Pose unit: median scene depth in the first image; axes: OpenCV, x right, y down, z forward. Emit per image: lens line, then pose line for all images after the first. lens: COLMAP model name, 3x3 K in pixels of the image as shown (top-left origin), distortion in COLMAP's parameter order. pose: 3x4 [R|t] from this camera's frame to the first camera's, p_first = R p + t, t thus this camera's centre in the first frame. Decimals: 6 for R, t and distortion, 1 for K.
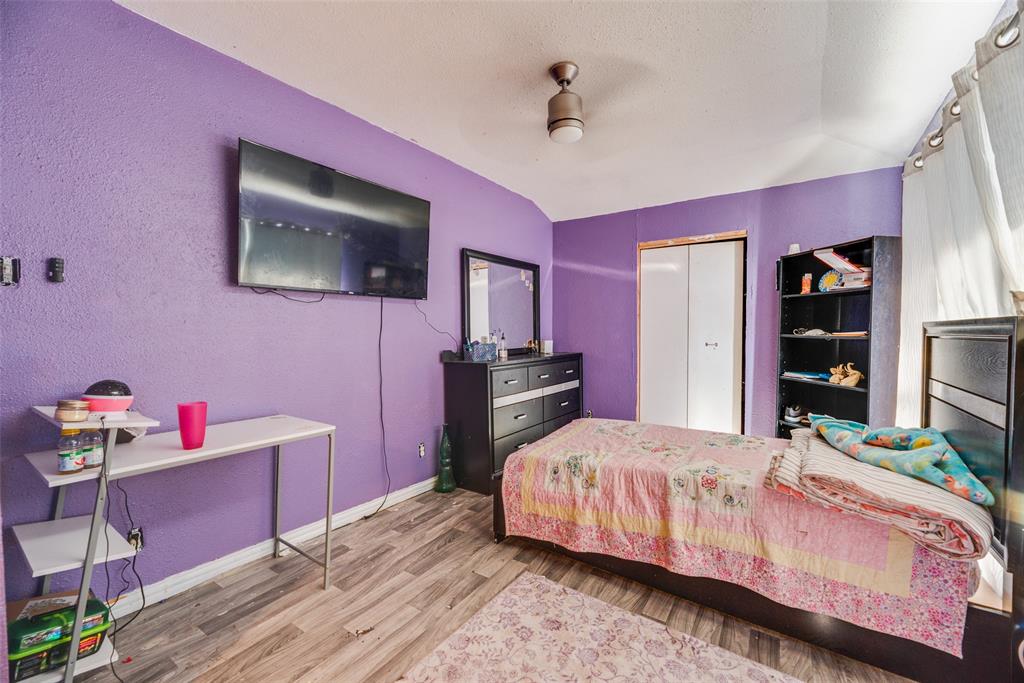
lens RADIAL K [[419.1, 0, 510.4], [0, 419.1, 337.7], [0, 0, 1]] dist [-0.001581, -0.000027]
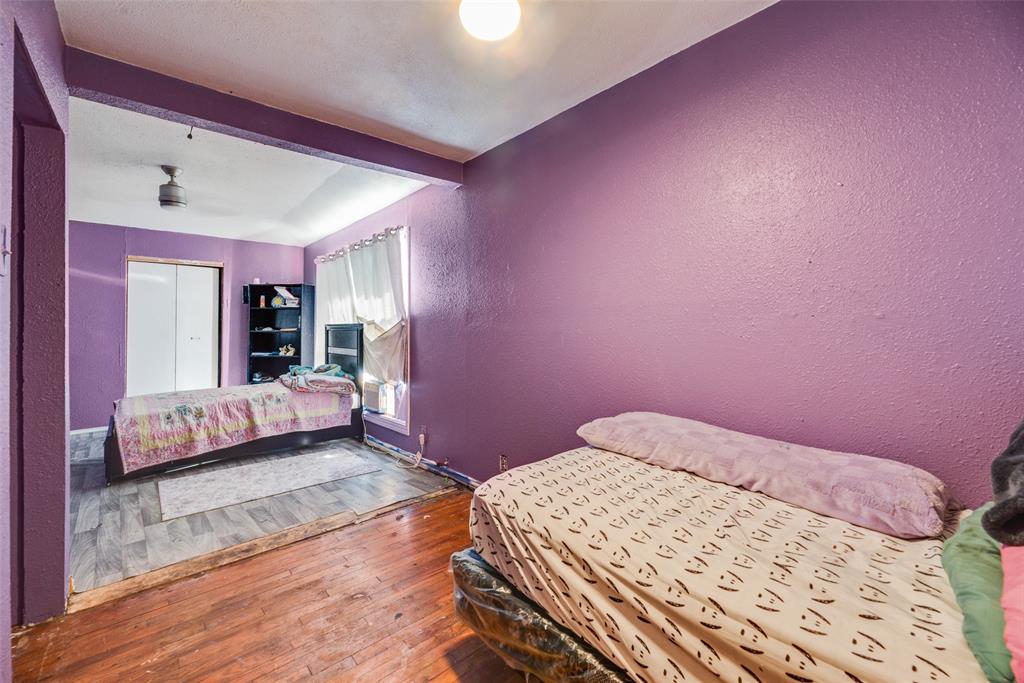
lens RADIAL K [[419.1, 0, 510.4], [0, 419.1, 337.7], [0, 0, 1]] dist [-0.001581, -0.000027]
pose [[0.242502, -0.025544, 0.969814, -1.108063], [0.021771, 0.999545, 0.020883, 0.013791], [-0.969906, 0.016050, 0.242948, -0.641648]]
